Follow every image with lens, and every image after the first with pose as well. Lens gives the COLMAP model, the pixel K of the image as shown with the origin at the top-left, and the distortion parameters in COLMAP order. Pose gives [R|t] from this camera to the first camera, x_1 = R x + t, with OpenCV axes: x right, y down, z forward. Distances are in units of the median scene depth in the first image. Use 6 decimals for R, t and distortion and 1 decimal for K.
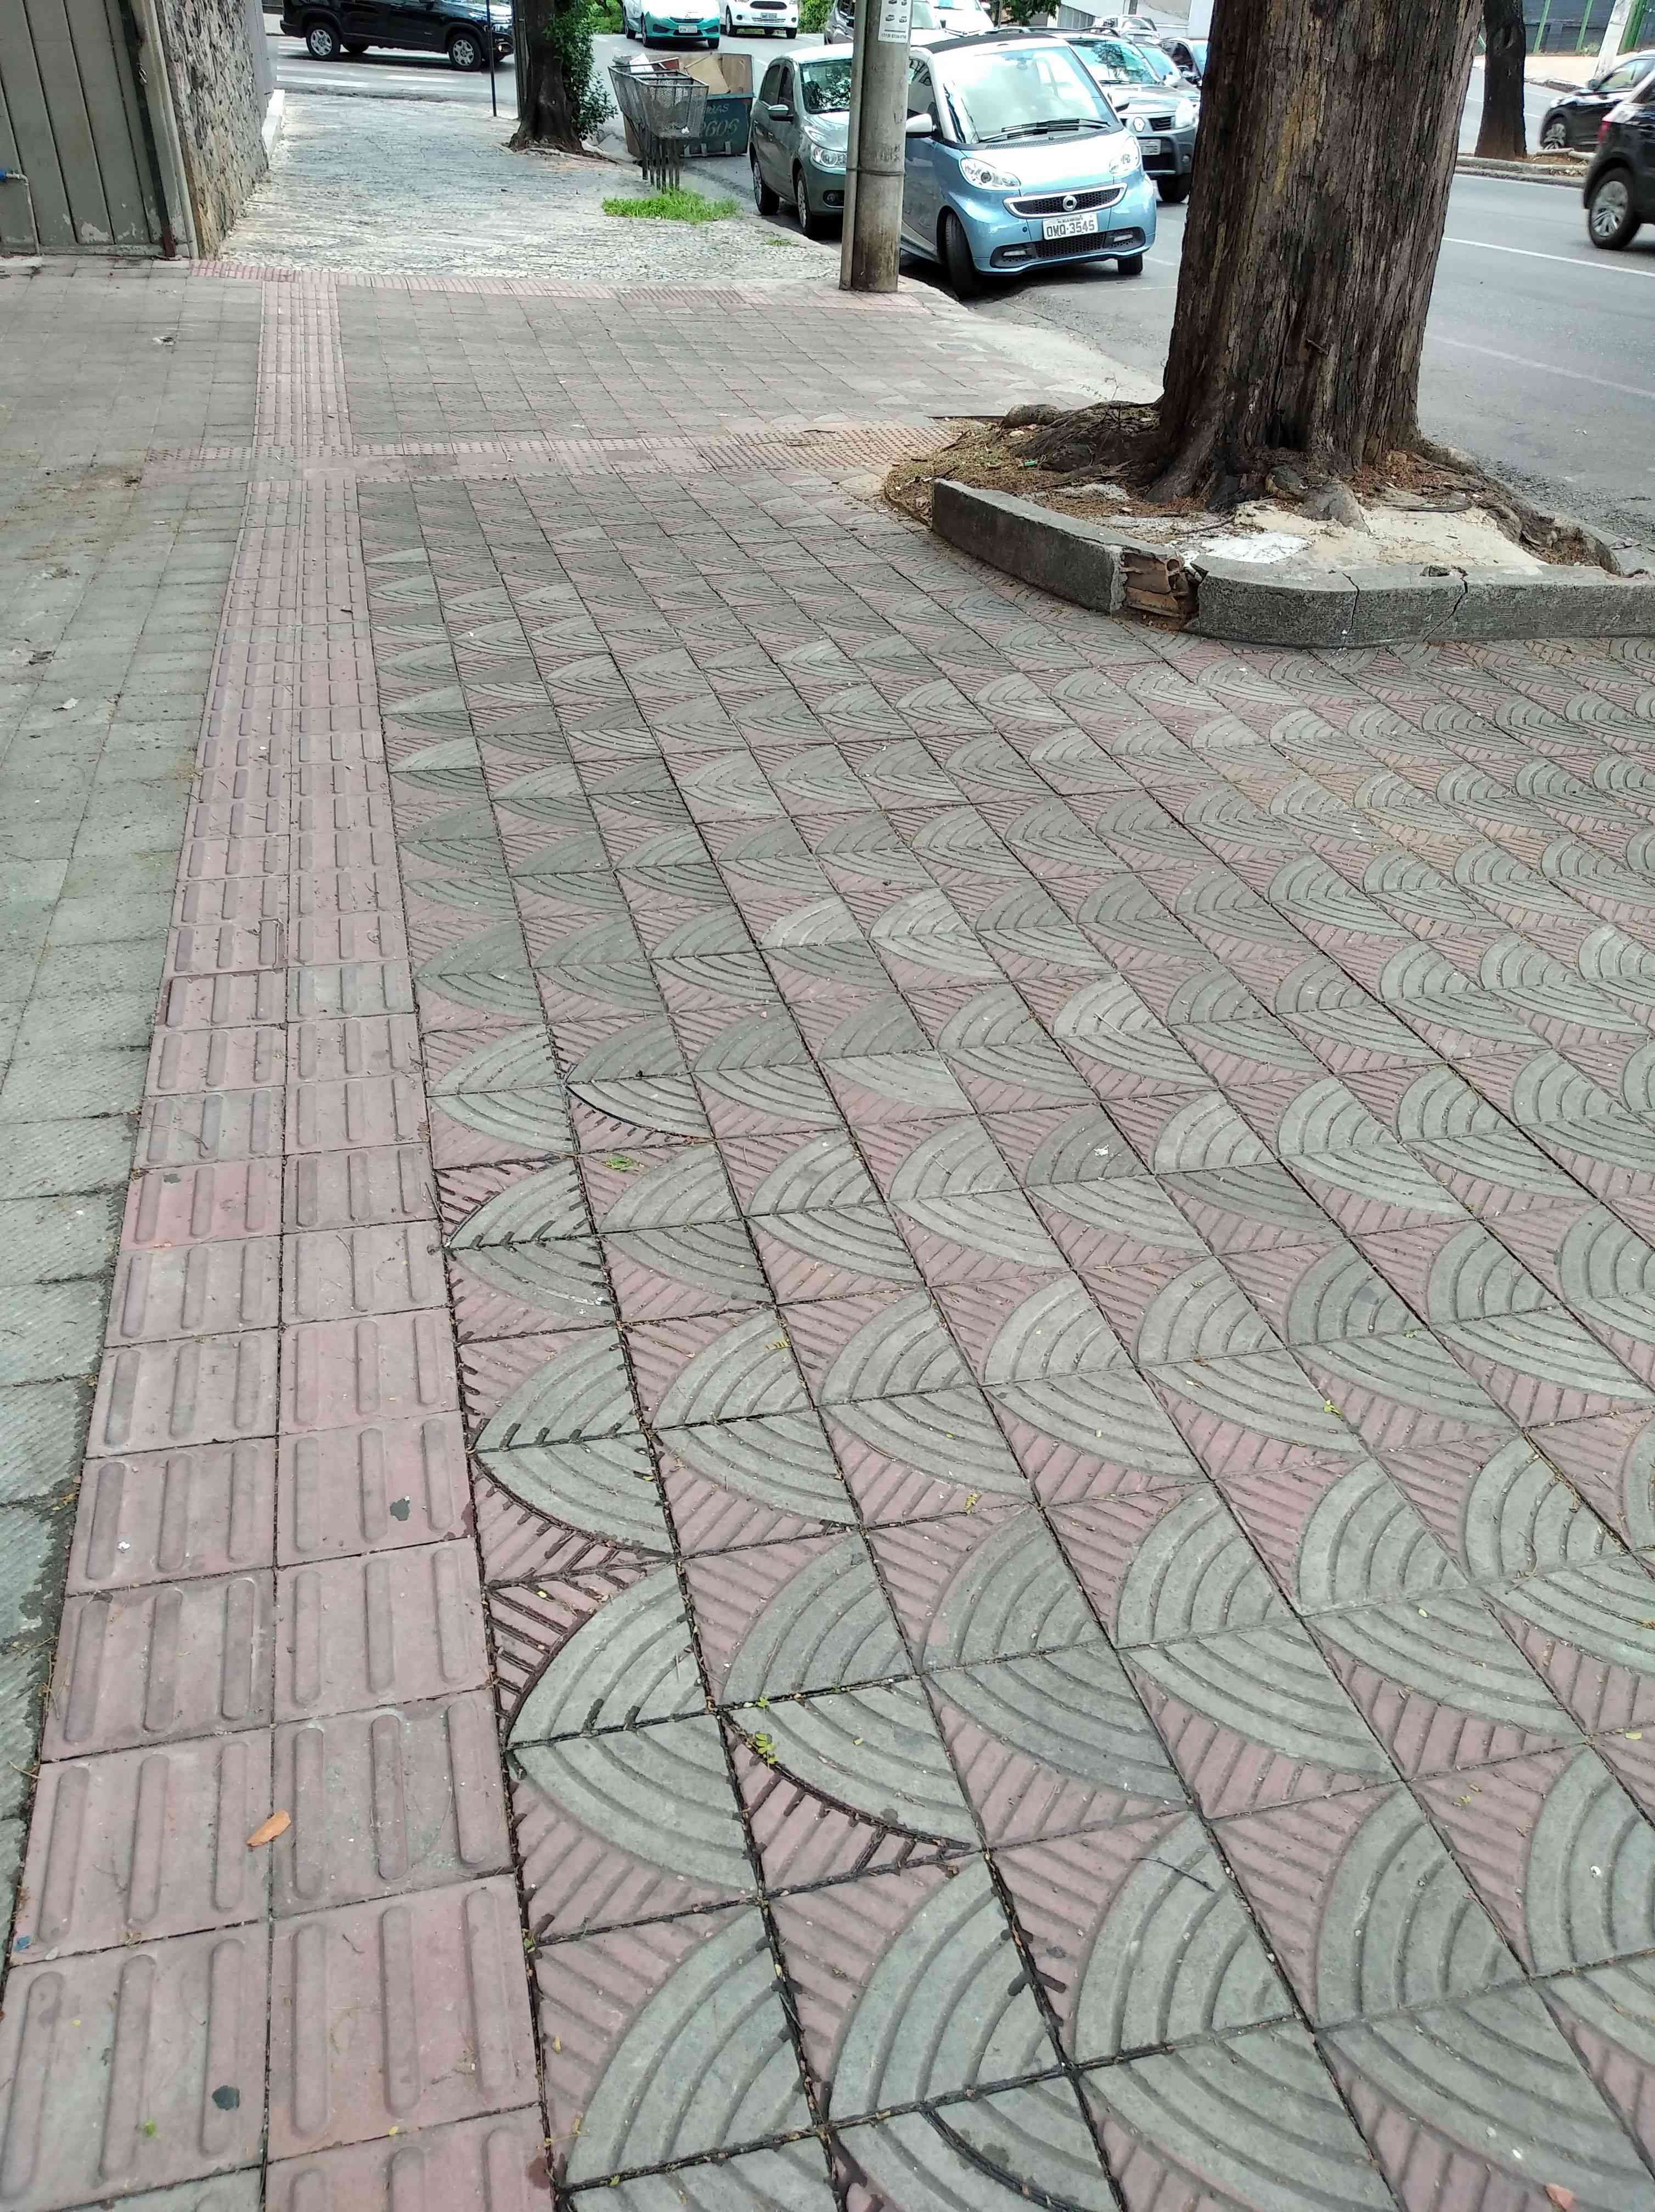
lens RADIAL K [[1663.5, 0, 821.4], [0, 1663.5, 1104.1], [0, 0, 1]] dist [0.003543, -0.008047]
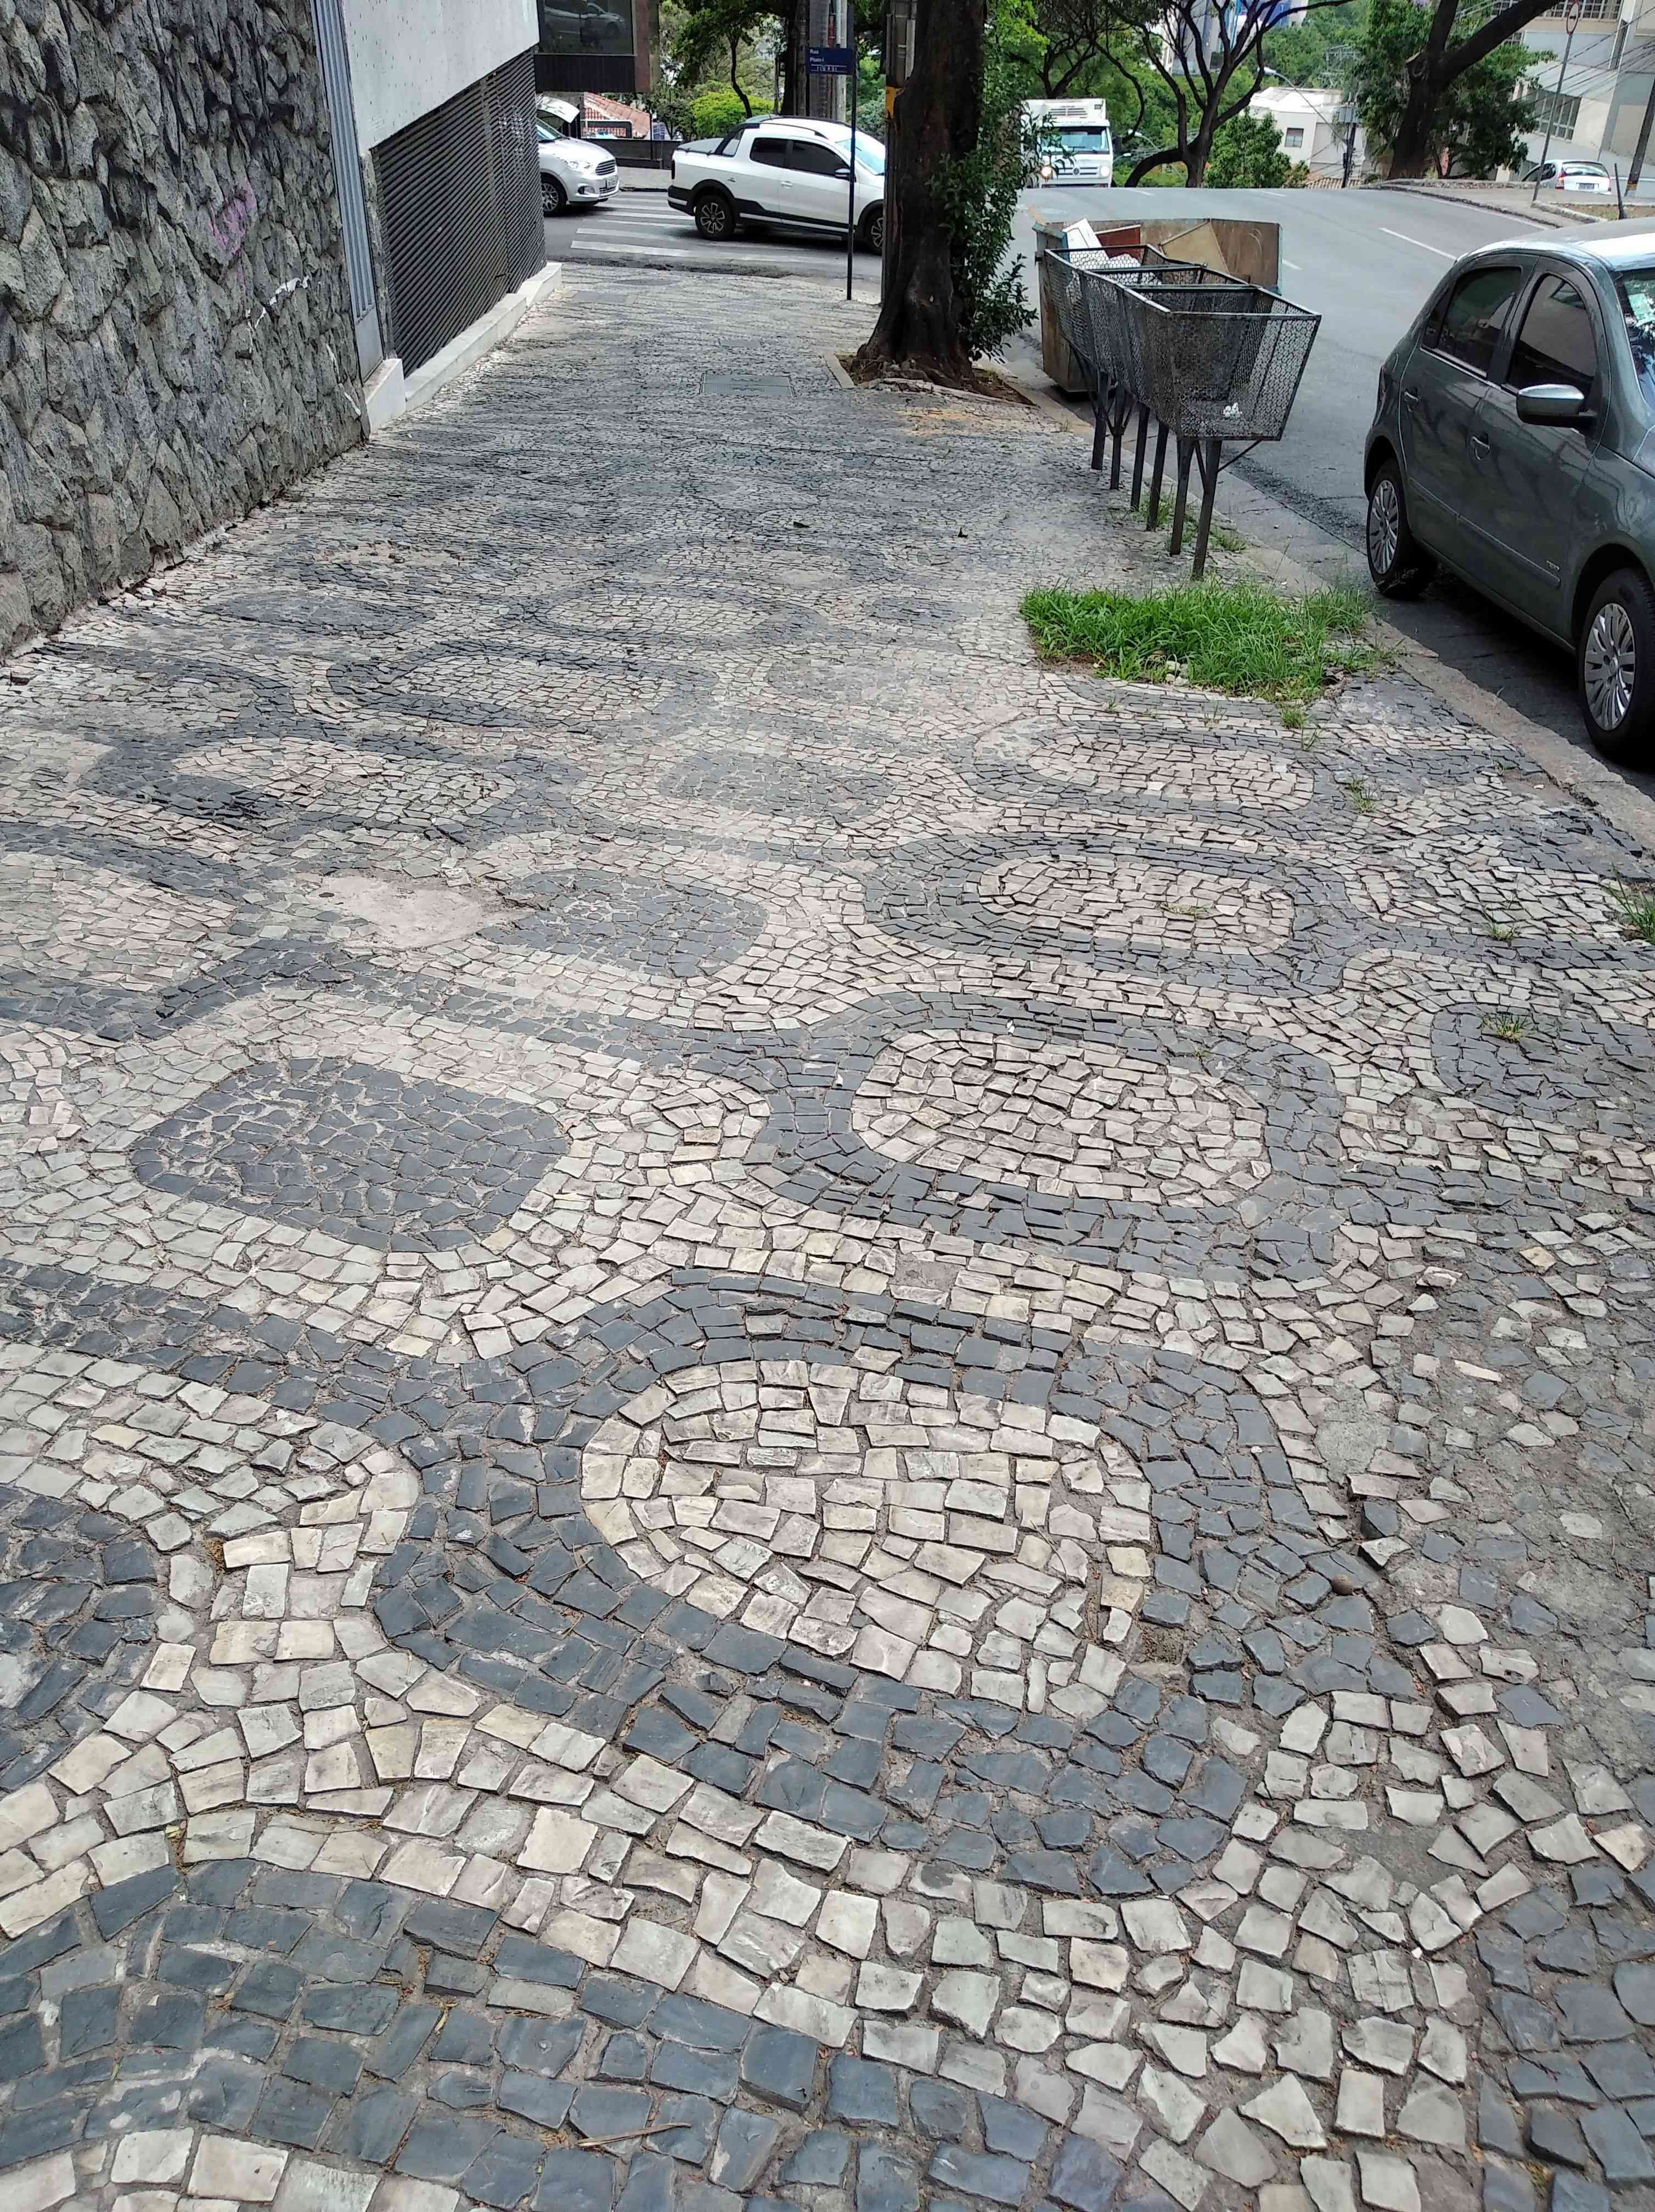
lens RADIAL K [[1663.5, 0, 832.4], [0, 1663.5, 1105.9], [0, 0, 1]] dist [0.003543, -0.008047]
pose [[0.981256, 0.095141, -0.167588, -0.069794], [-0.106237, 0.992617, -0.058520, -0.281294], [0.160783, 0.075227, 0.984119, 0.437126]]
